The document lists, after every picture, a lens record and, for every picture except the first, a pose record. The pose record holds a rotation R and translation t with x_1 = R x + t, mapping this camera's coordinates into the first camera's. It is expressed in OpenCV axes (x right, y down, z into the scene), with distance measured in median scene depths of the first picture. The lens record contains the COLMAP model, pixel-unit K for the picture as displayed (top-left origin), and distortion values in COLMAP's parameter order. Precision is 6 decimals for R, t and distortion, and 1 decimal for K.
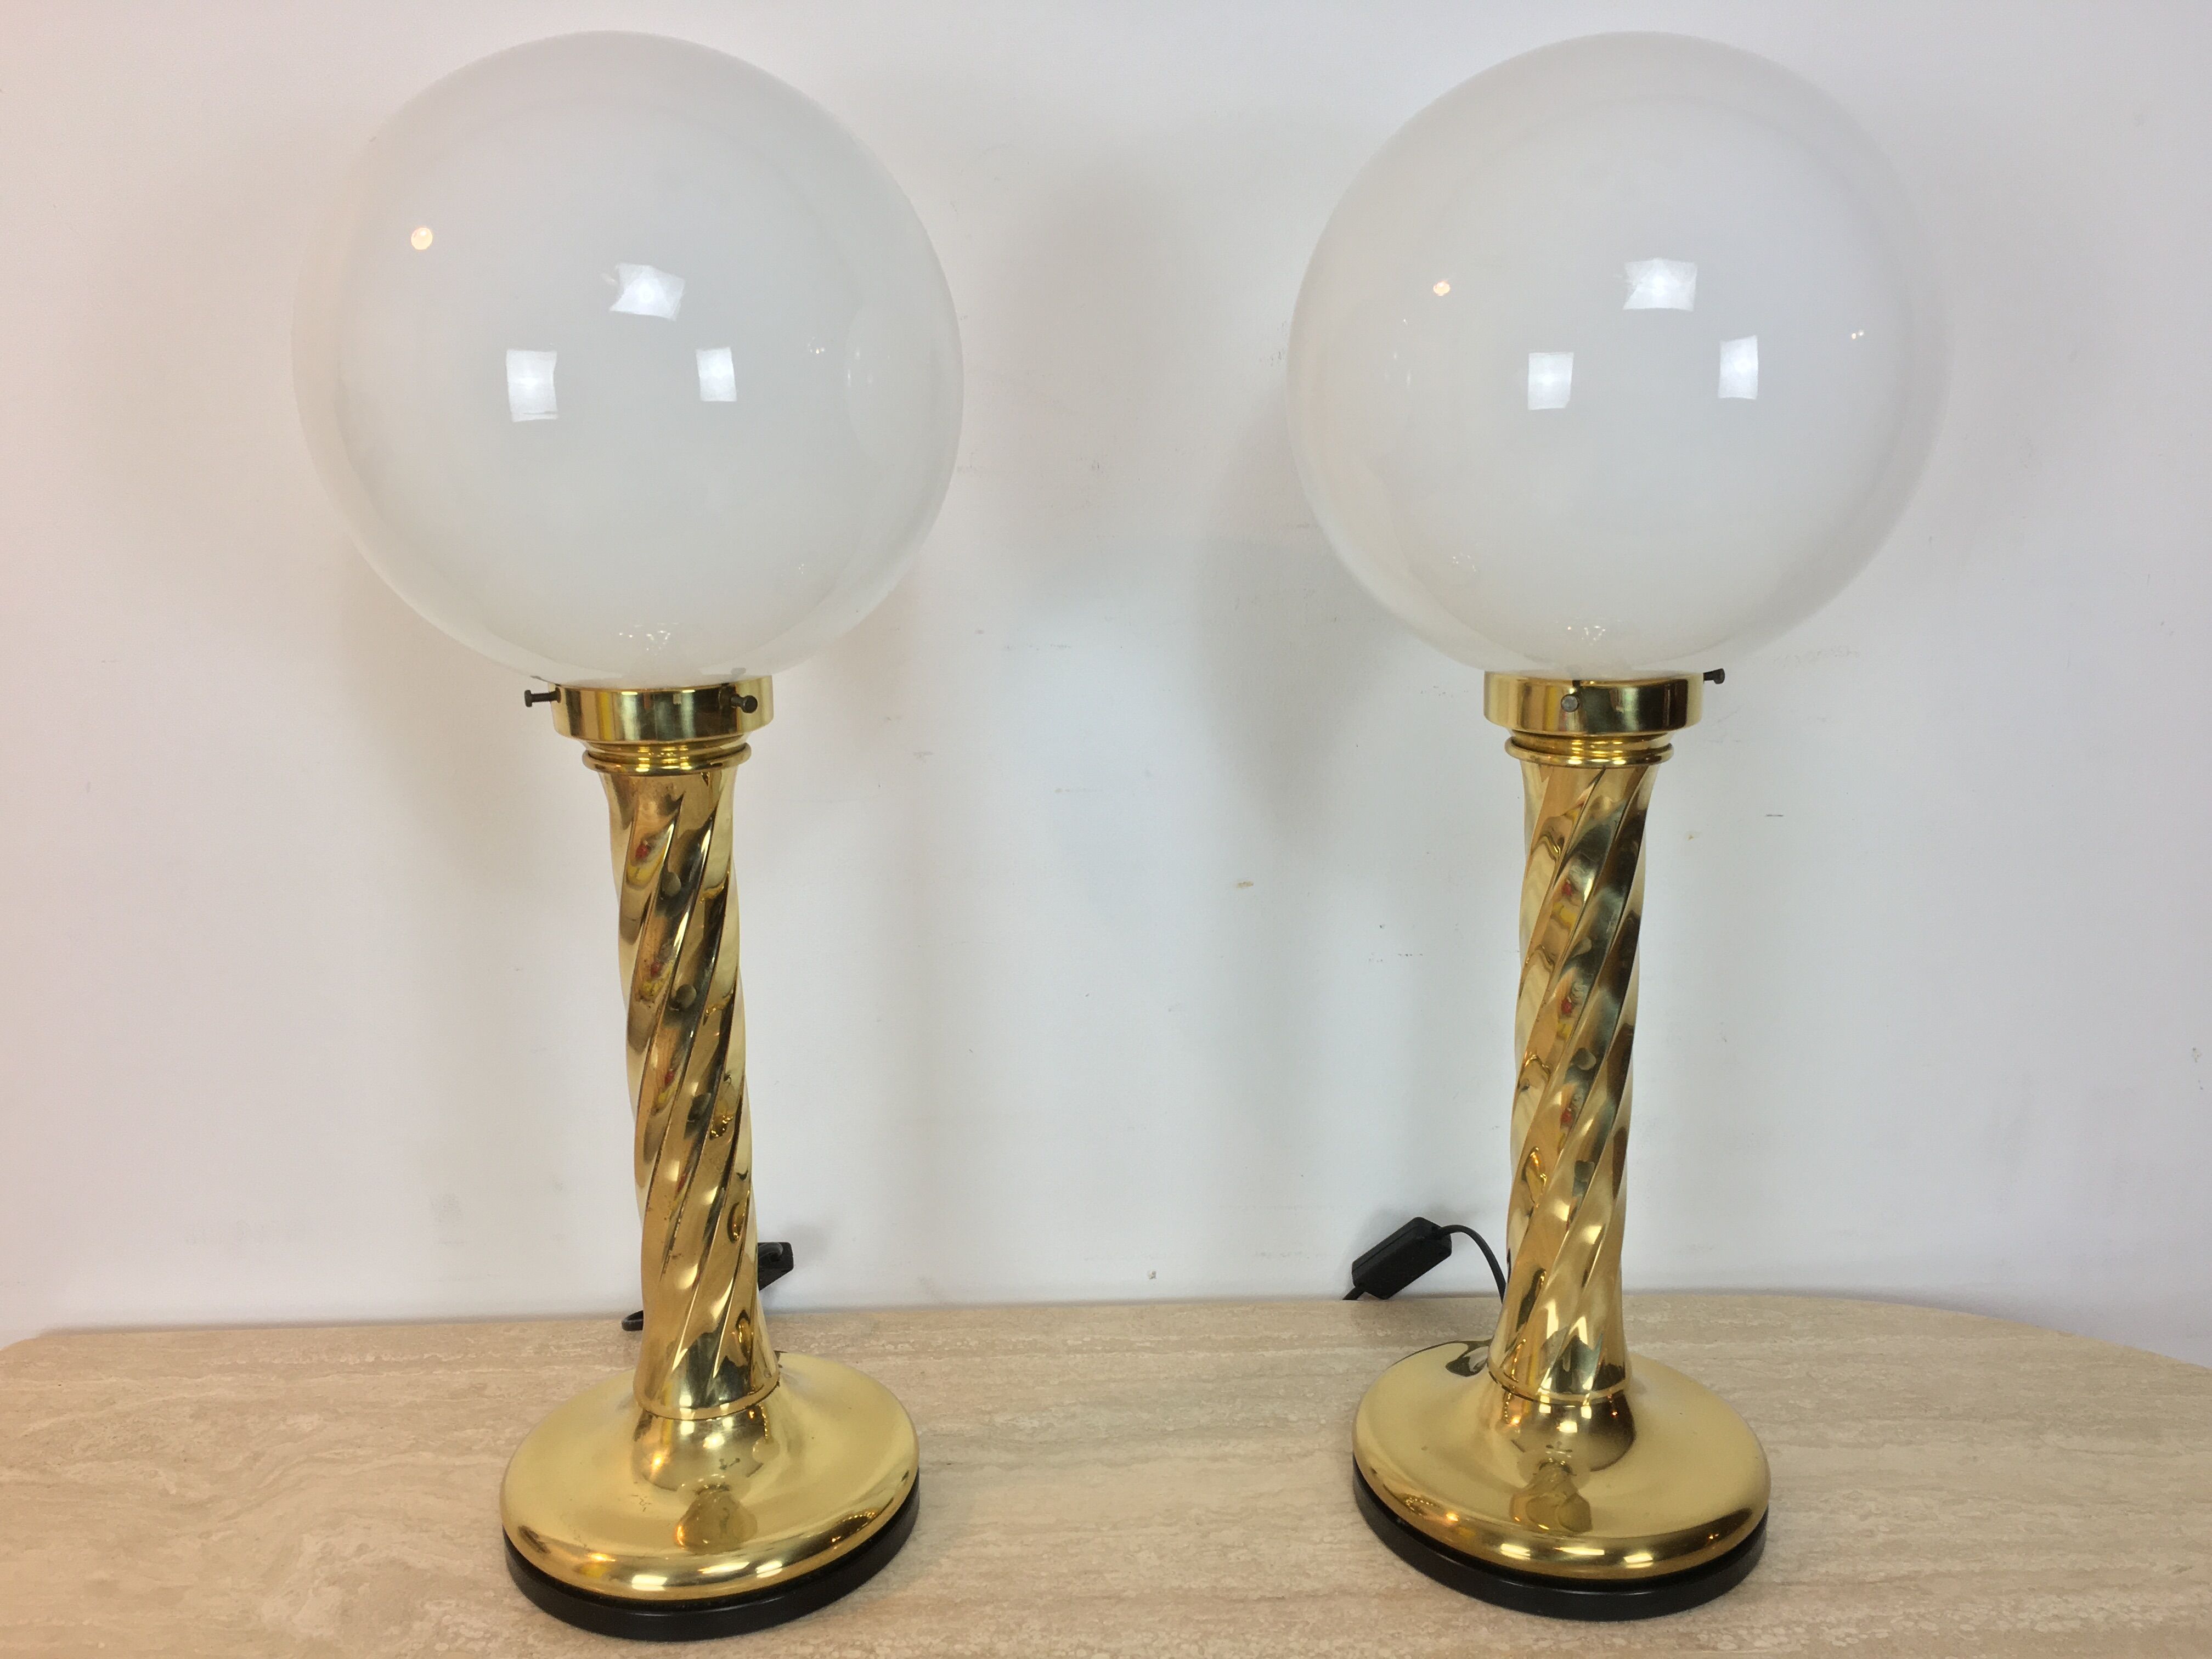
lens RADIAL K [[1937.2, 0, 1130.7], [0, 1937.2, 826.8], [0, 0, 1]] dist [0.085434, -0.141160]
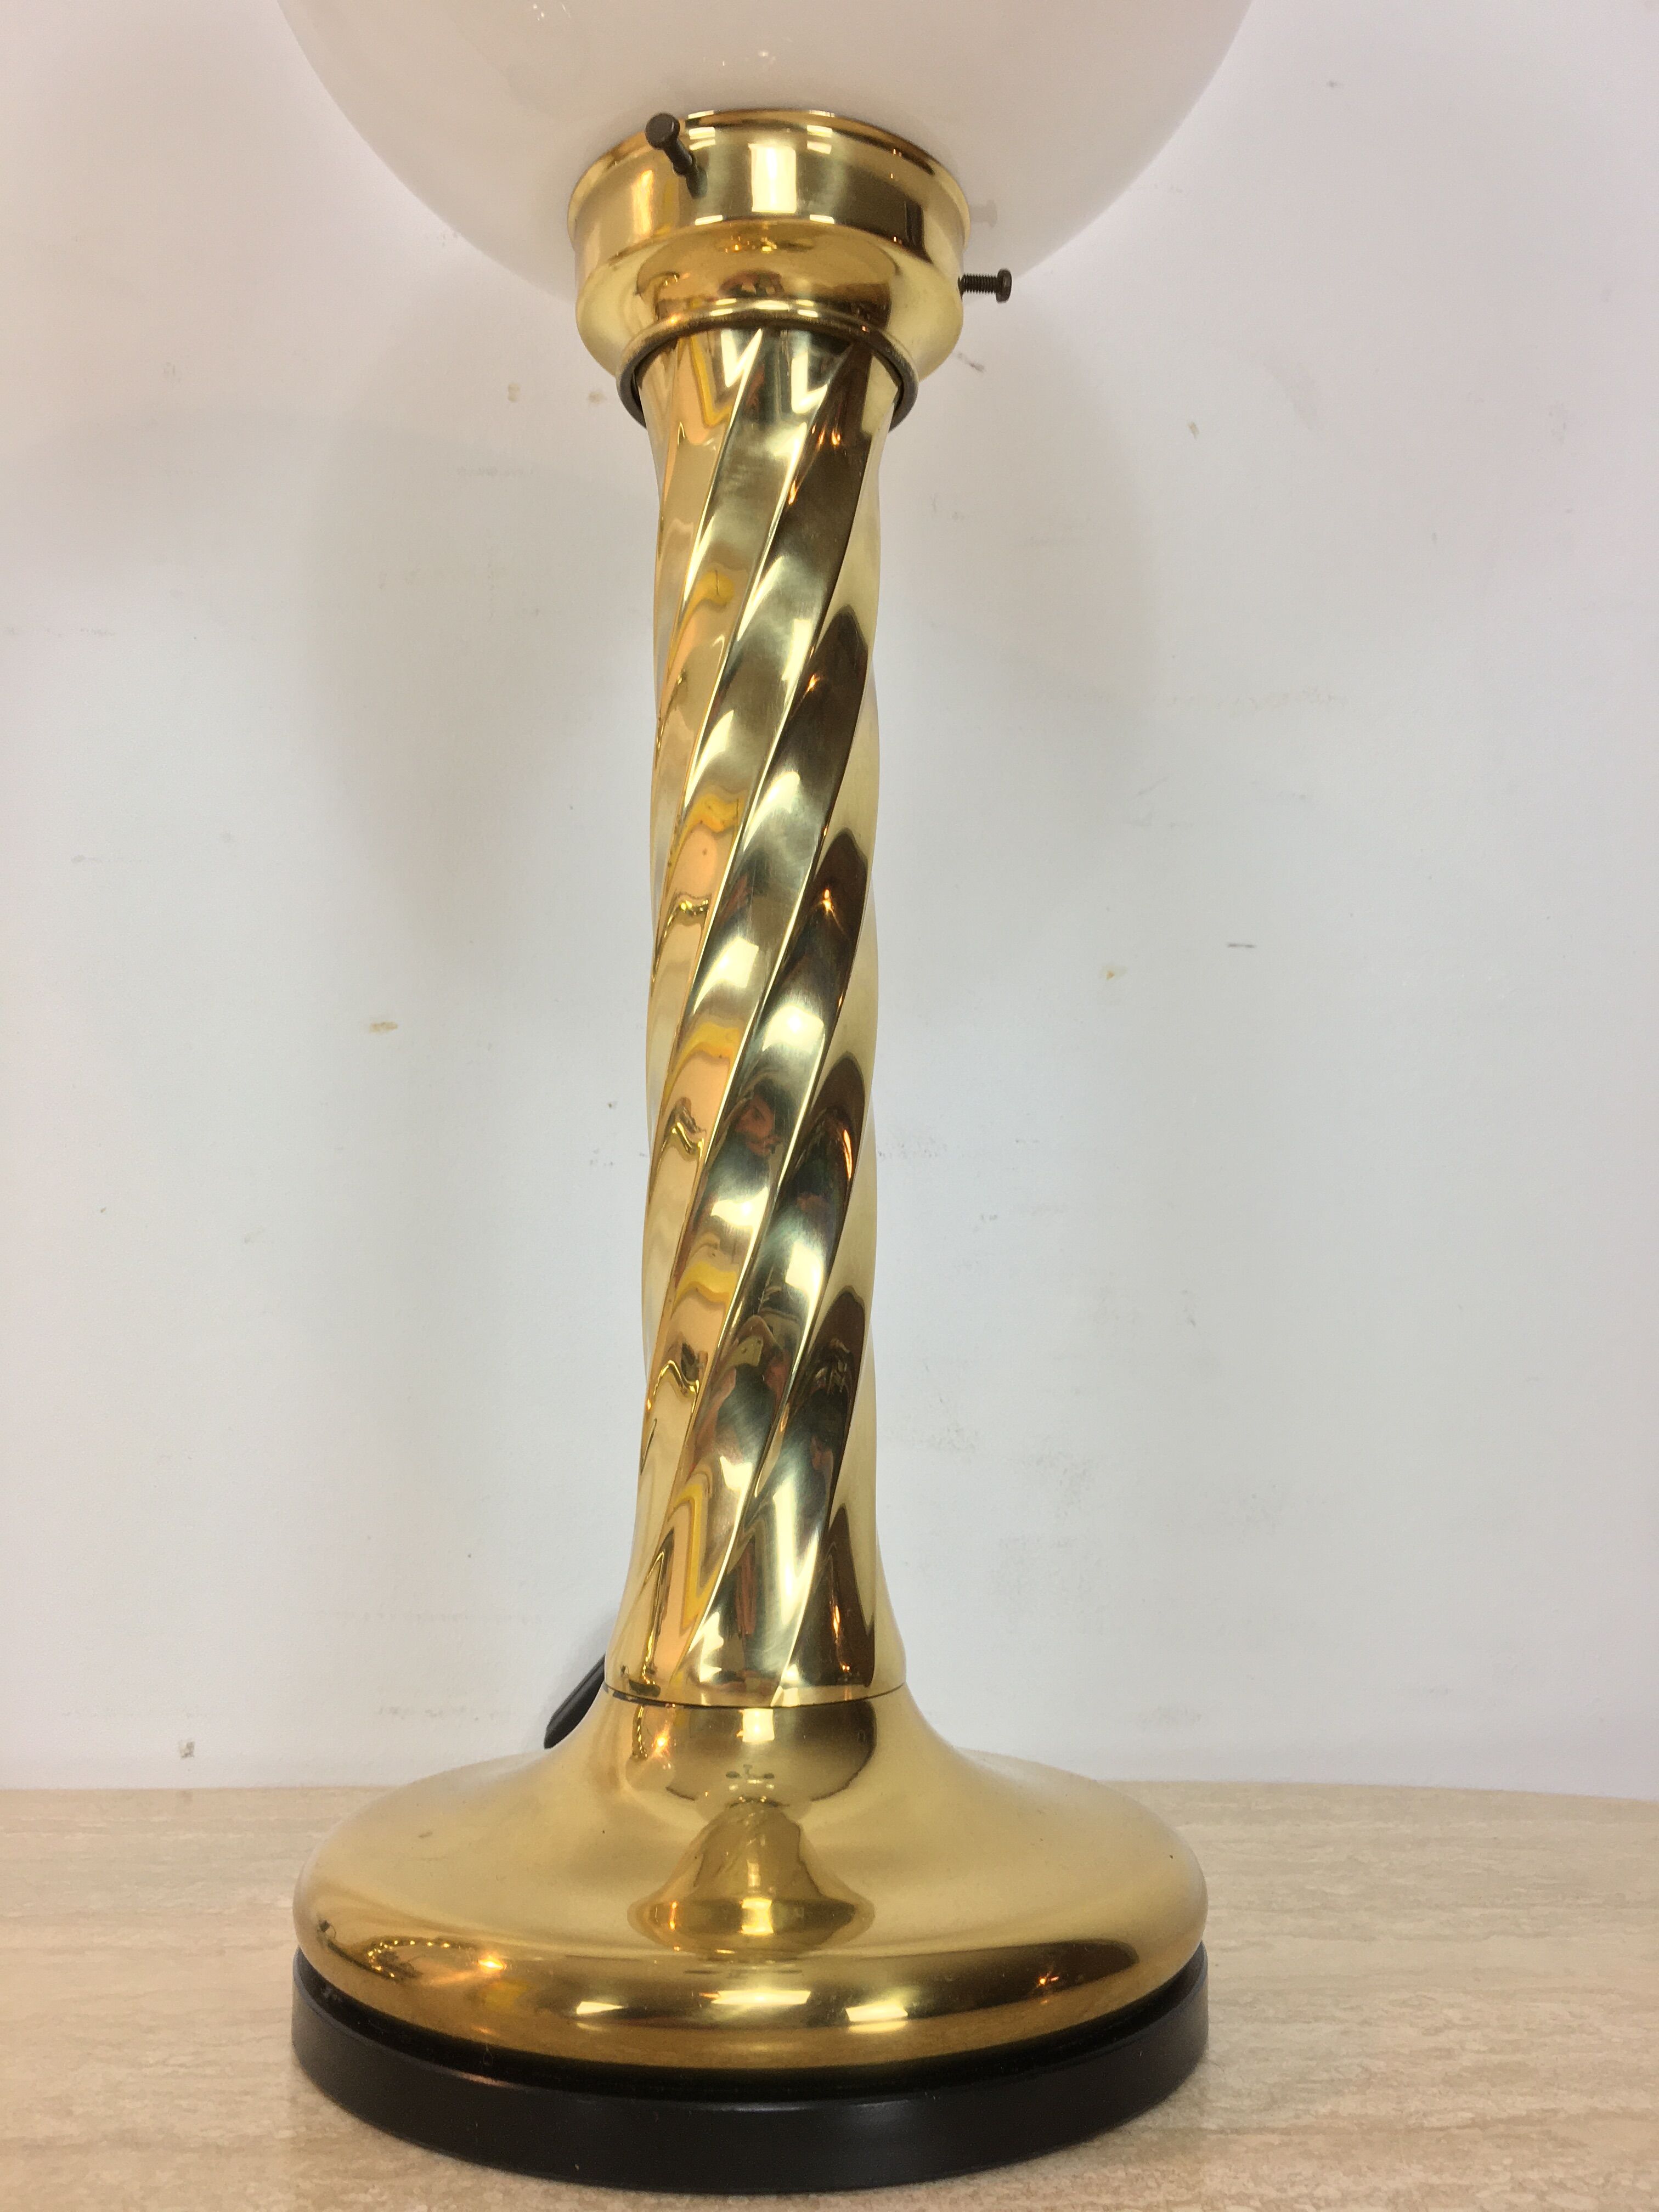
lens RADIAL K [[1938.3, 0, 856.7], [0, 1938.3, 1121.0], [0, 0, 1]] dist [0.048365, -0.095870]
pose [[0.999769, 0.015413, 0.014970, 0.243209], [-0.009459, 0.941307, -0.337418, 0.319980], [-0.019292, 0.337198, 0.941236, 0.541178]]
